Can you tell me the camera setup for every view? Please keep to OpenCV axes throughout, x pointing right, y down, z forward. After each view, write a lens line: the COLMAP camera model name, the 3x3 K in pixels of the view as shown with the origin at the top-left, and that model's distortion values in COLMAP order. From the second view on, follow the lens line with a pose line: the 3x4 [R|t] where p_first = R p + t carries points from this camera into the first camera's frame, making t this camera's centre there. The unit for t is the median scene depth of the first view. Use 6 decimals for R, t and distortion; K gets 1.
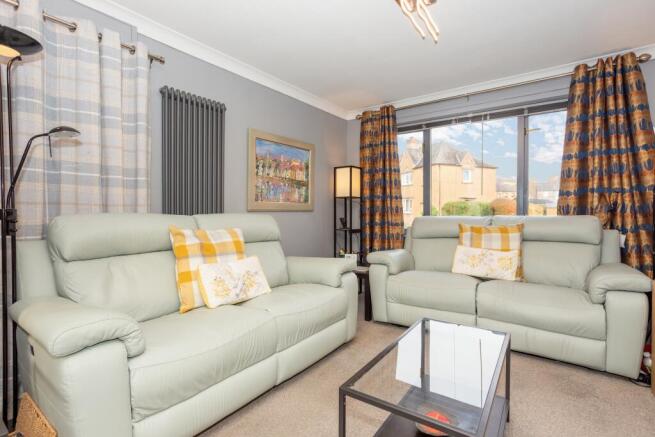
lens RADIAL K [[323.9, 0, 326.5], [0, 323.9, 218.4], [0, 0, 1]] dist [-0.018186, 0.012254]
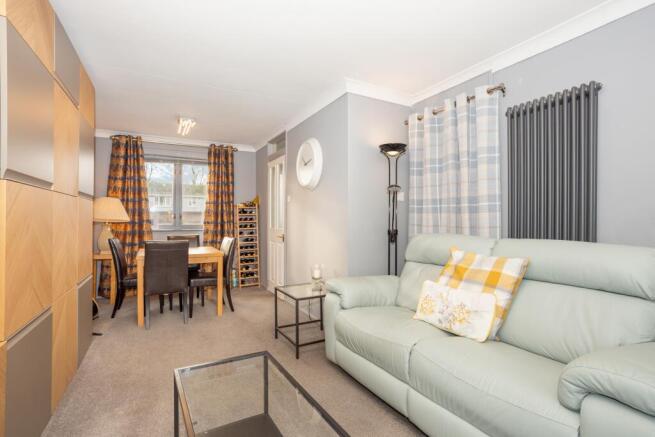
lens RADIAL K [[323.9, 0, 323.1], [0, 323.9, 221.5], [0, 0, 1]] dist [-0.018186, 0.012254]
pose [[-0.446042, 0.000626, -0.895012, 0.677423], [-0.031602, 0.999365, 0.016448, -0.062231], [0.894454, 0.035621, -0.445739, 0.990890]]
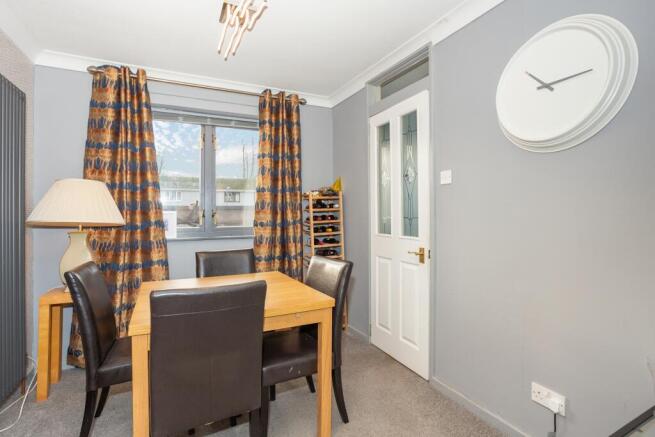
lens RADIAL K [[323.9, 0, 326.9], [0, 323.9, 211.9], [0, 0, 1]] dist [-0.018186, 0.012254]
pose [[-0.459909, -0.000267, -0.887966, 0.643253], [-0.021583, 0.999708, 0.010878, -0.062196], [0.887704, 0.024168, -0.459781, 0.941898]]
